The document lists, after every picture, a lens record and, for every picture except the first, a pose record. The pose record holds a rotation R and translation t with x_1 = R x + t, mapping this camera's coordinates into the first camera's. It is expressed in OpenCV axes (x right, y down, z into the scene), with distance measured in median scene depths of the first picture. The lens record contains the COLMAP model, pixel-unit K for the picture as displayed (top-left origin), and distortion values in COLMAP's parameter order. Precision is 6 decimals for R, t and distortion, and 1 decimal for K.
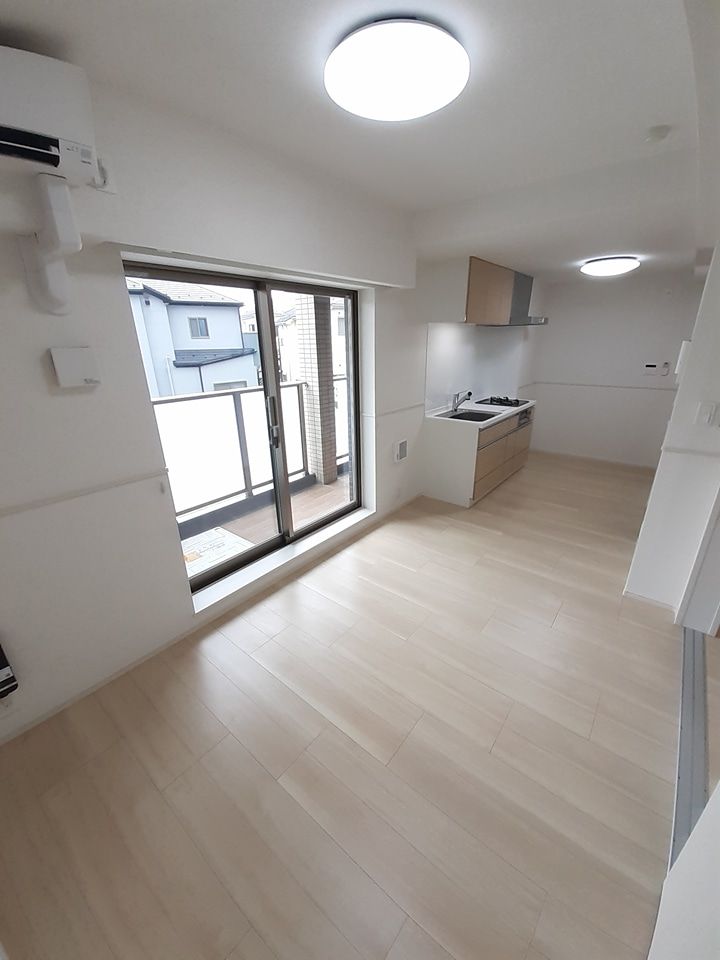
lens RADIAL K [[382.9, 0, 360.0], [0, 382.9, 480.0], [0, 0, 1]] dist [0.020457, -0.019742]
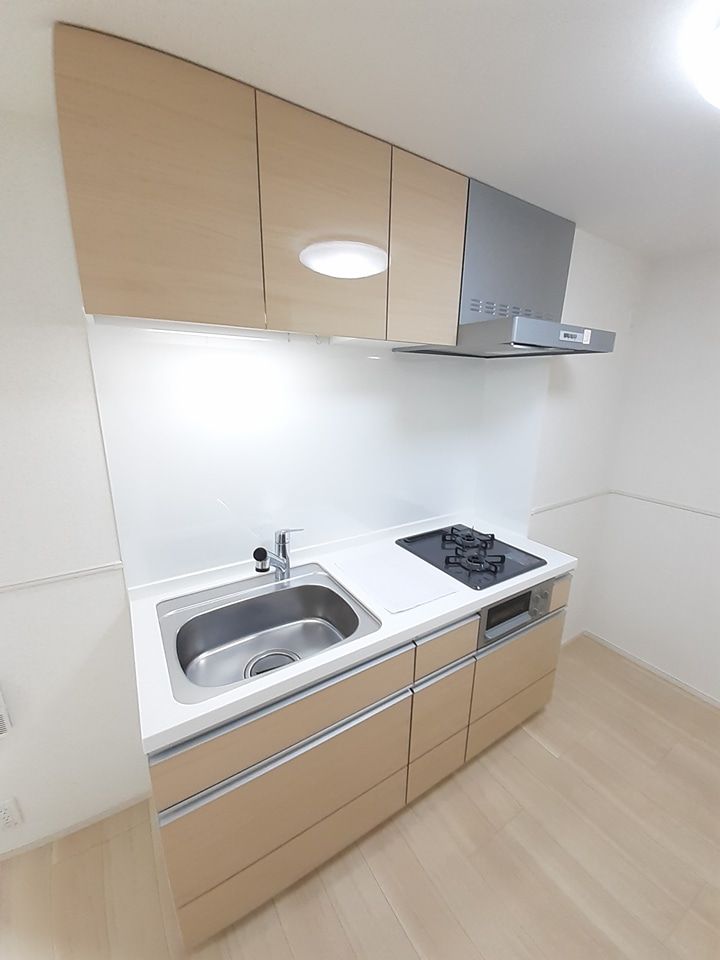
lens RADIAL K [[382.9, 0, 360.0], [0, 382.9, 480.0], [0, 0, 1]] dist [0.020457, -0.019742]
pose [[0.948126, 0.114952, -0.296383, 0.074059], [-0.144564, 0.986261, -0.079940, -0.044999], [0.283122, 0.118640, 0.951718, 0.119586]]
